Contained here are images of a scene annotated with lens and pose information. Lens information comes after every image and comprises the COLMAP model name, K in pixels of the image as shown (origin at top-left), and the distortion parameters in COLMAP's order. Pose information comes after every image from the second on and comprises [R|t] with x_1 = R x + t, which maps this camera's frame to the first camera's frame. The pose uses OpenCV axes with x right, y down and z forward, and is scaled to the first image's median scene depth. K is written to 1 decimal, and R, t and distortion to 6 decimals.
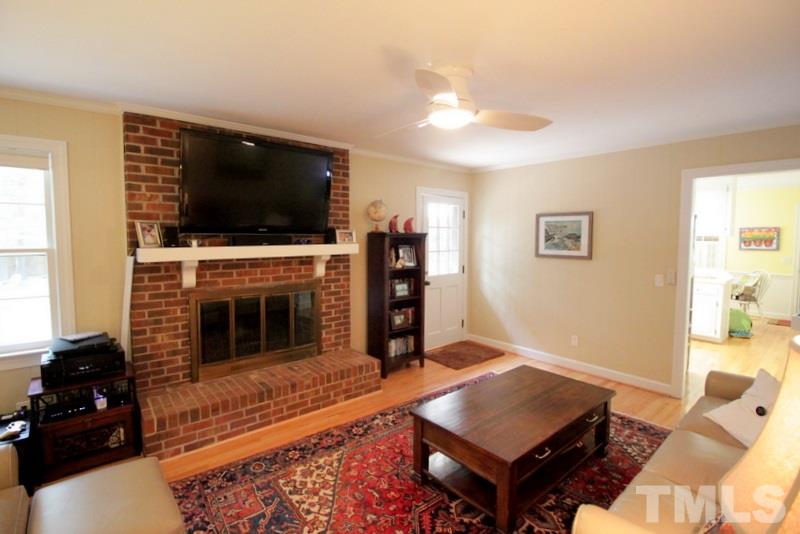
lens RADIAL K [[387.6, 0, 406.7], [0, 387.6, 264.2], [0, 0, 1]] dist [-0.006270, -0.002048]
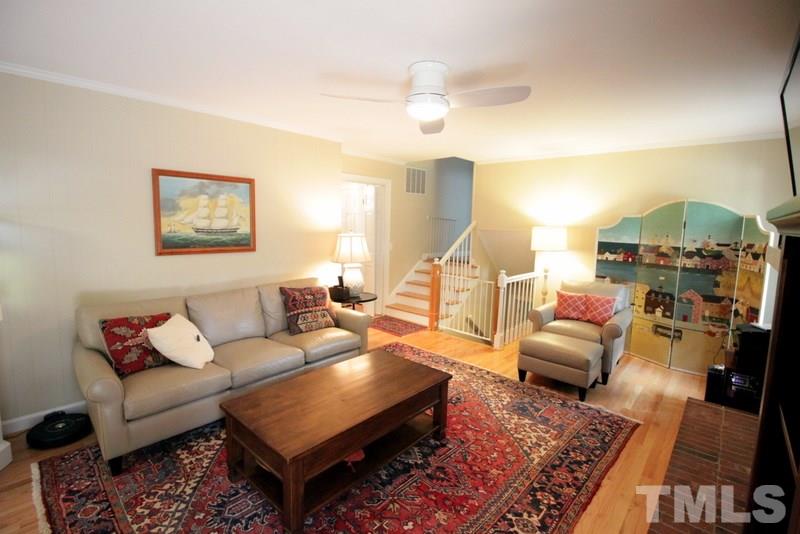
lens RADIAL K [[371.6, 0, 400.1], [0, 371.6, 263.0], [0, 0, 1]] dist [0.000769, -0.000561]
pose [[-0.993416, -0.017361, -0.113242, 0.222769], [-0.038145, 0.982176, 0.184054, -0.110882], [0.108028, 0.187162, -0.976371, 1.533908]]
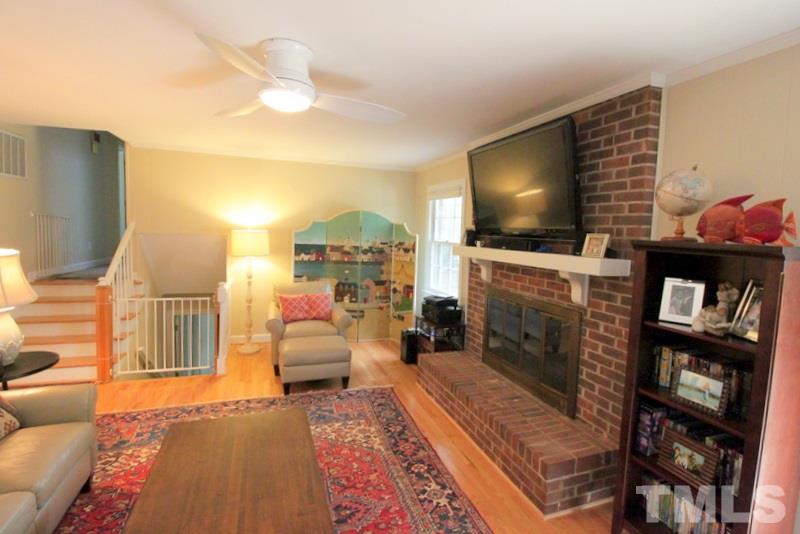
lens RADIAL K [[387.6, 0, 404.5], [0, 387.6, 263.8], [0, 0, 1]] dist [-0.006270, -0.002048]
pose [[-0.370000, 0.065515, -0.926719, 0.628097], [-0.103079, 0.988456, 0.111034, -0.099349], [0.923295, 0.136608, -0.358976, 1.192015]]
